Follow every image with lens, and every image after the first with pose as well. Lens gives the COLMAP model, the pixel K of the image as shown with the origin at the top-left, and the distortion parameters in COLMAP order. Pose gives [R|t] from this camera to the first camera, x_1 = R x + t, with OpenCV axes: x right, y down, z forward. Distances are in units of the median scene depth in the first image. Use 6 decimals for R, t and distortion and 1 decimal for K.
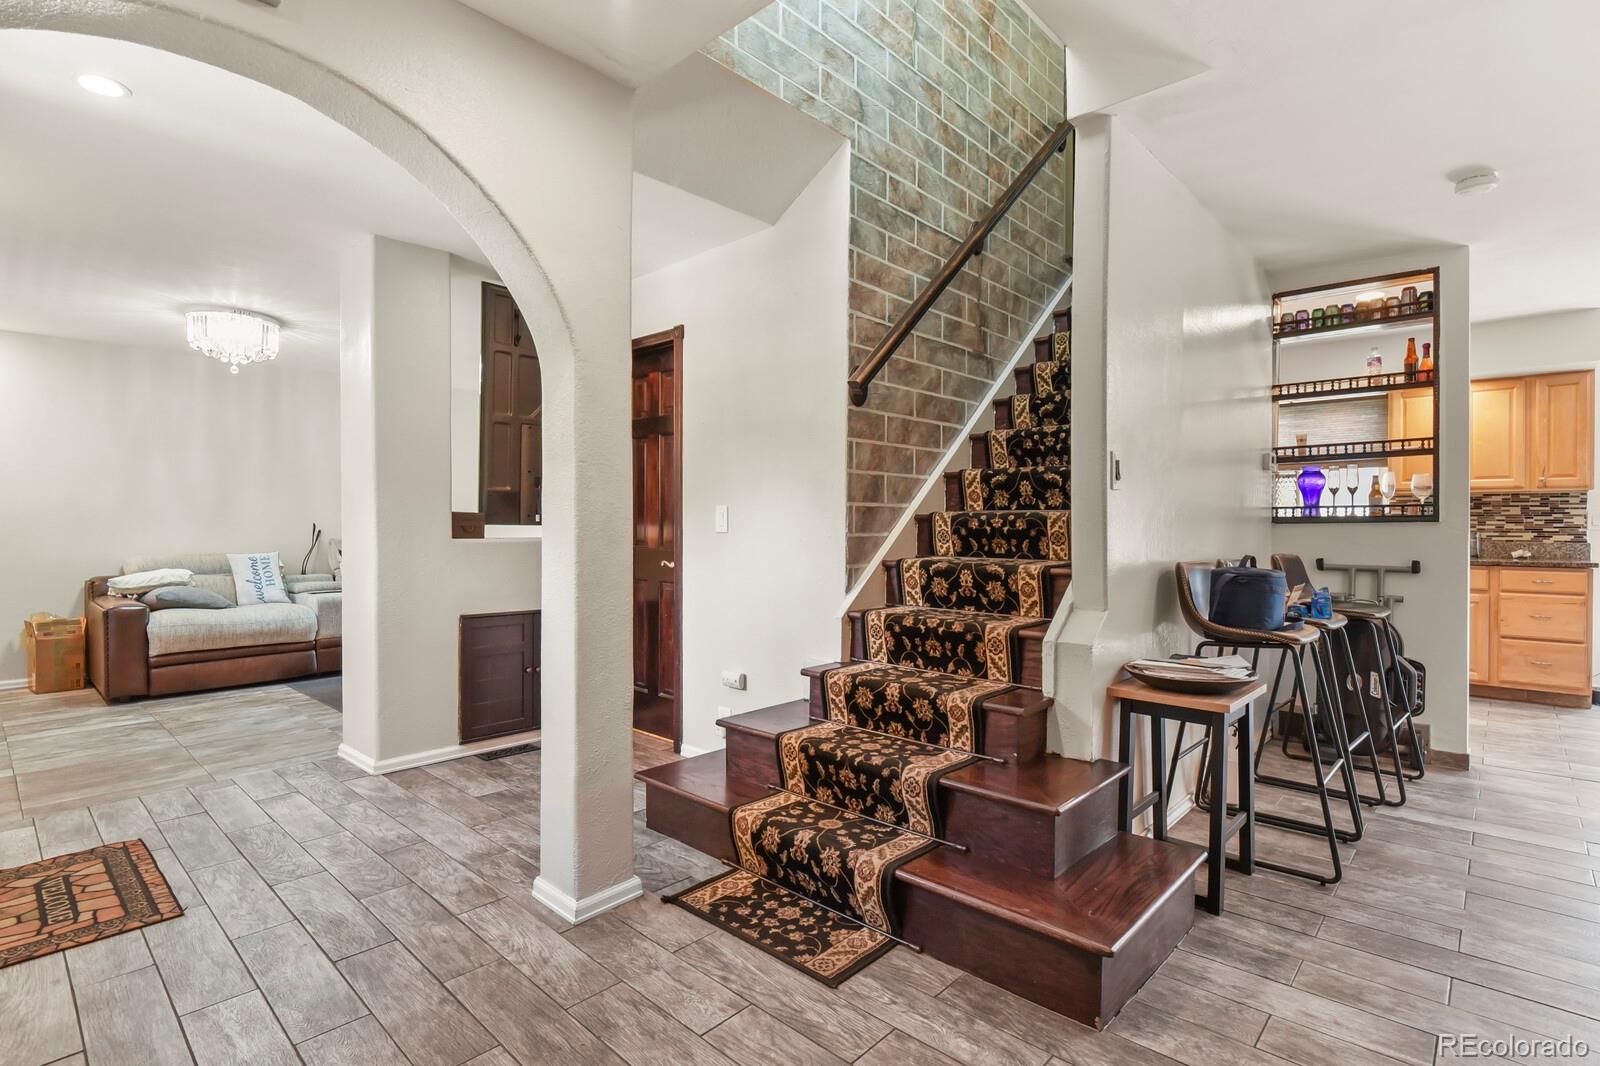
lens RADIAL K [[775.4, 0, 808.4], [0, 775.4, 529.5], [0, 0, 1]] dist [-0.011846, -0.001648]
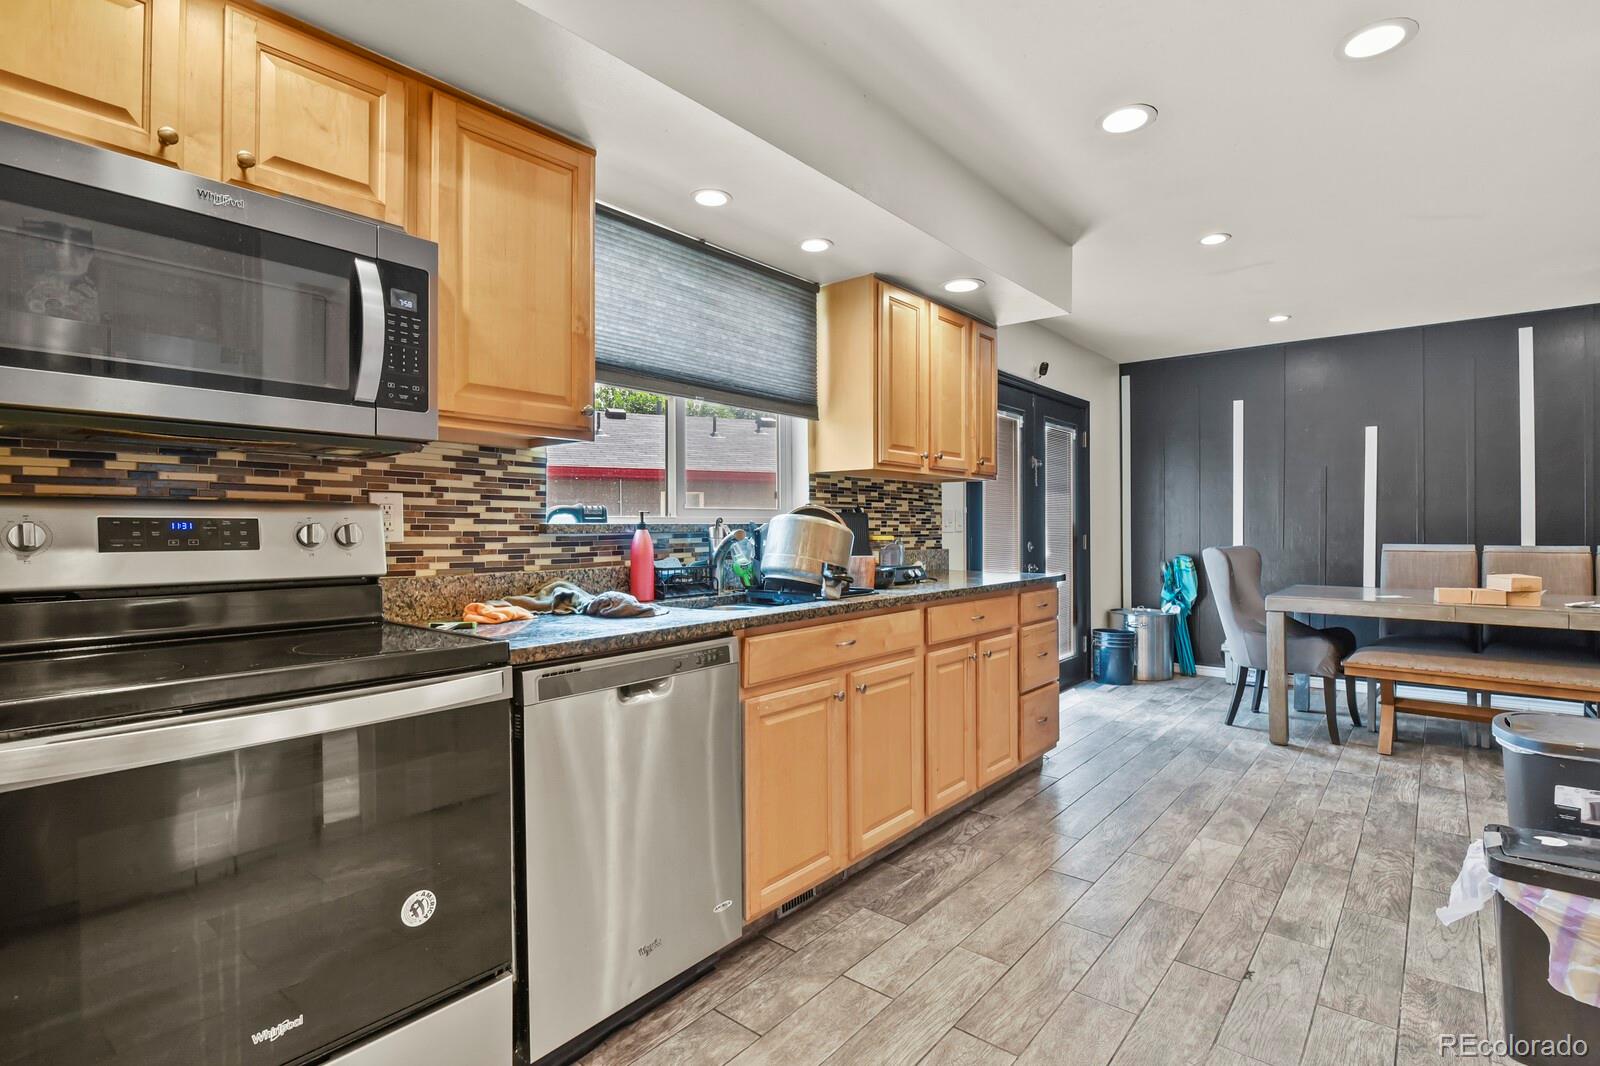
lens RADIAL K [[775.4, 0, 808.4], [0, 775.4, 529.5], [0, 0, 1]] dist [-0.011846, -0.001648]
pose [[-0.051310, -0.003249, 0.998677, 0.357113], [0.011268, 0.999929, 0.003832, -0.010539], [-0.998619, 0.011450, -0.051270, 1.800100]]
